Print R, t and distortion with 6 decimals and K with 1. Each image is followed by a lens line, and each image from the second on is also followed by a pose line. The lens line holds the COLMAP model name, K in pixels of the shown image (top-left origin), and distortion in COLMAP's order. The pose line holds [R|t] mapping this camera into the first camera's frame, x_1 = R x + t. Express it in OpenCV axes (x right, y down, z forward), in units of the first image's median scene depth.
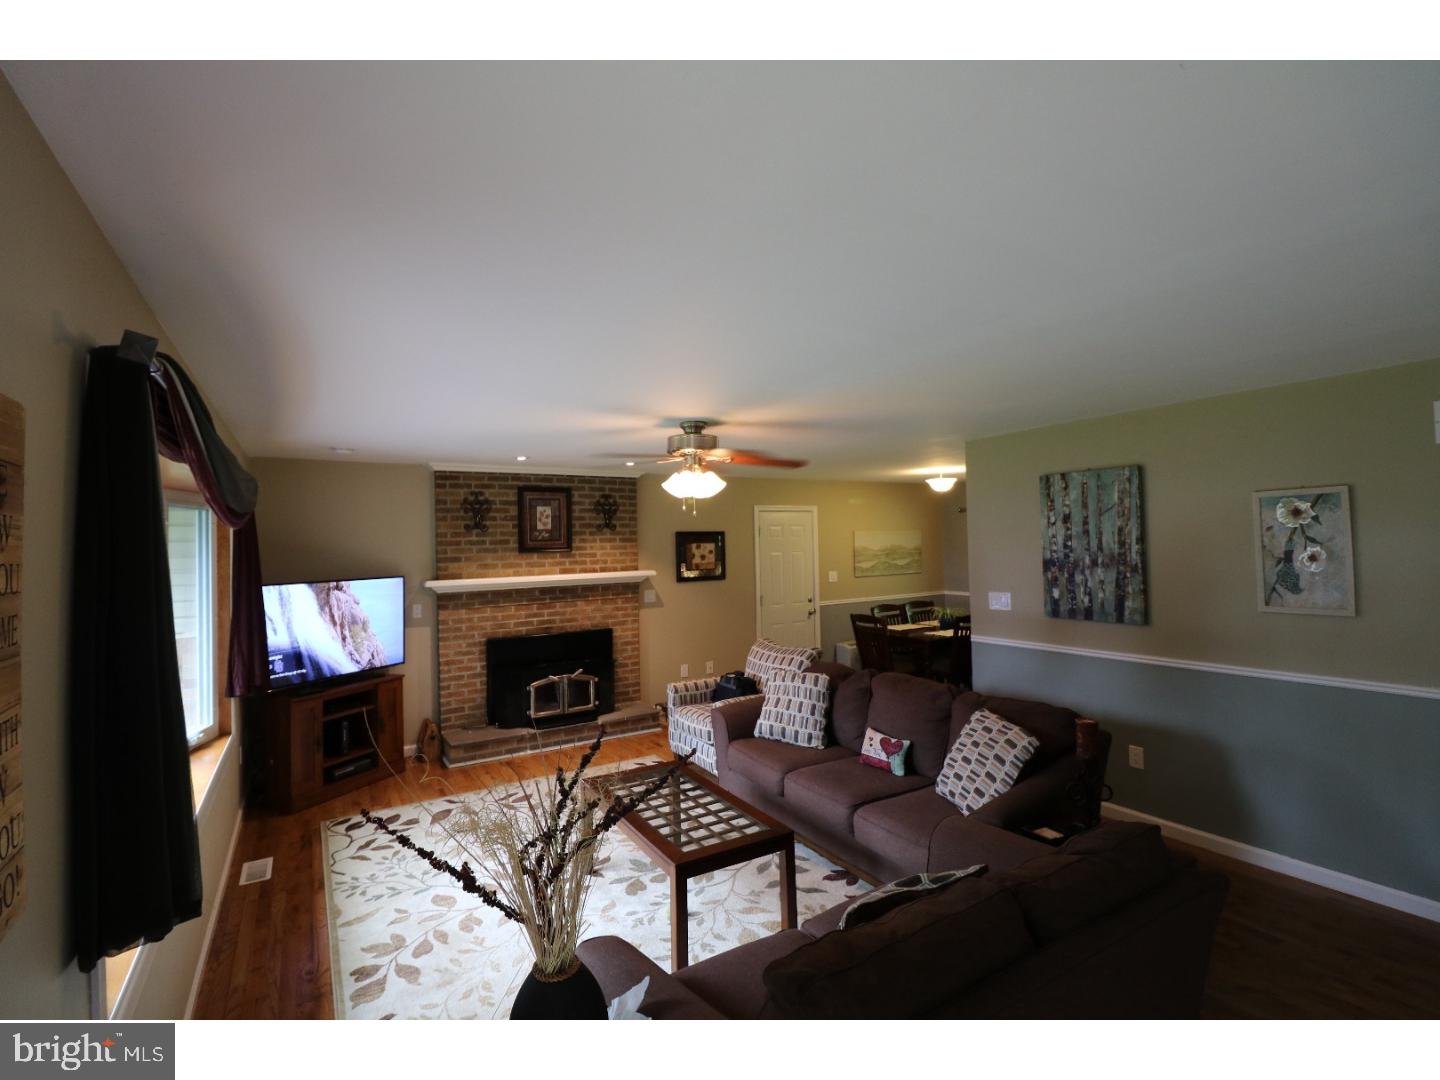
lens RADIAL K [[663.5, 0, 706.2], [0, 663.5, 528.1], [0, 0, 1]] dist [-0.000353, -0.013057]
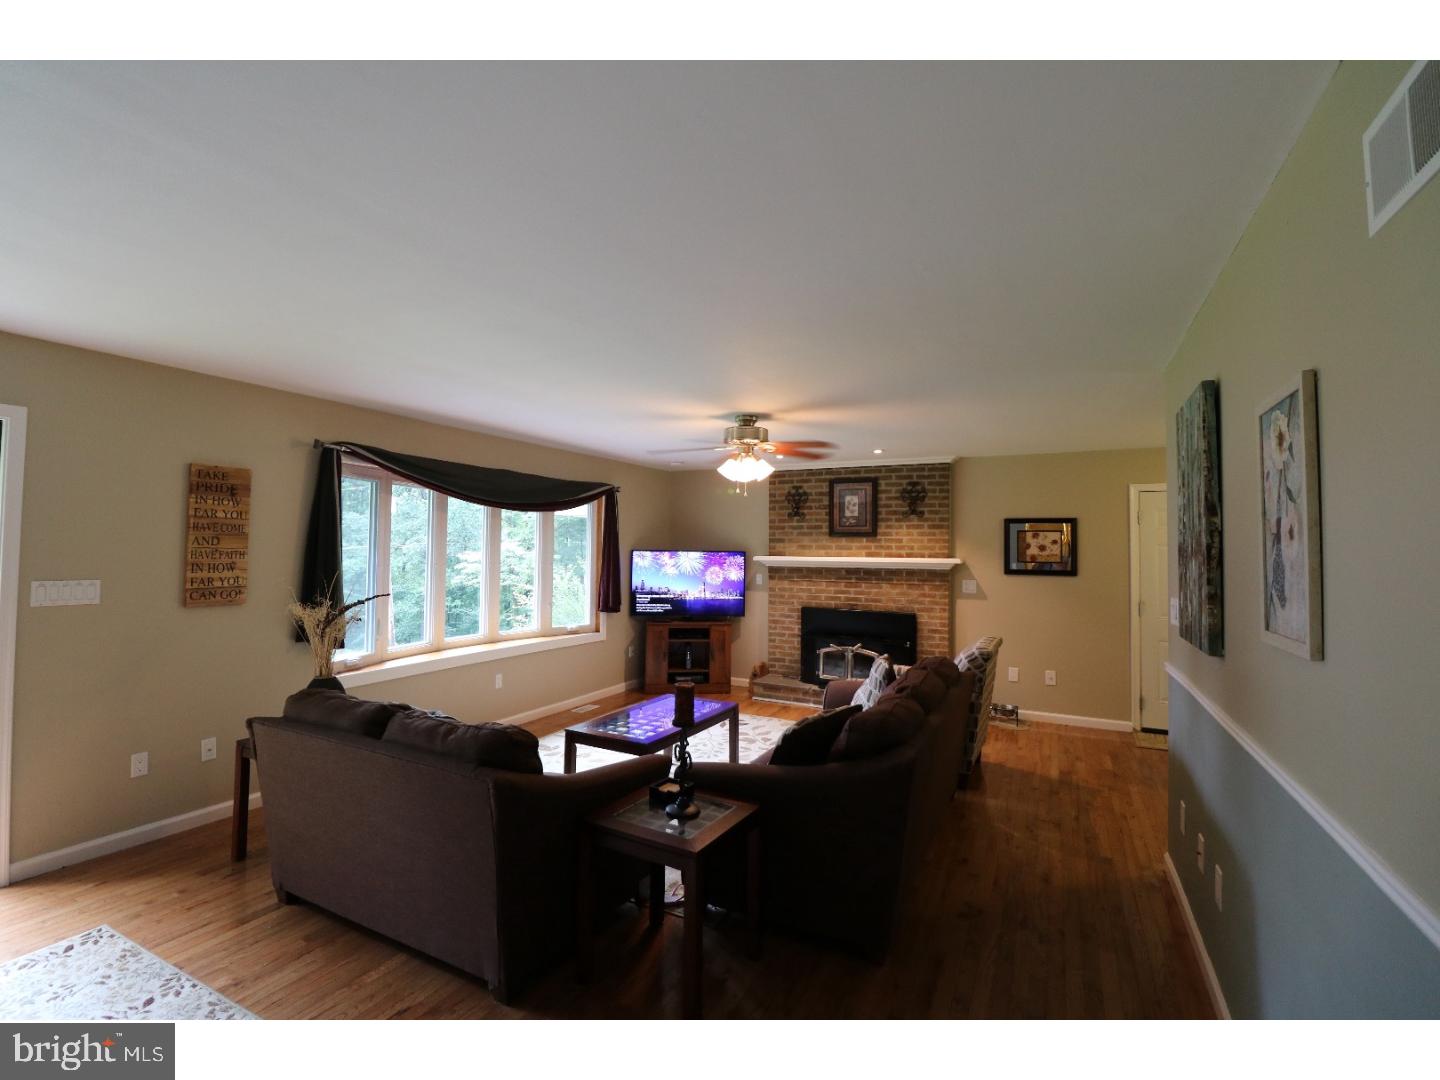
lens RADIAL K [[663.5, 0, 706.2], [0, 663.5, 528.1], [0, 0, 1]] dist [-0.000353, -0.013057]
pose [[0.522176, 0.001981, -0.852836, 0.581072], [-0.002290, 0.999997, 0.000920, 0.021293], [0.852835, 0.001472, 0.522179, 0.205917]]
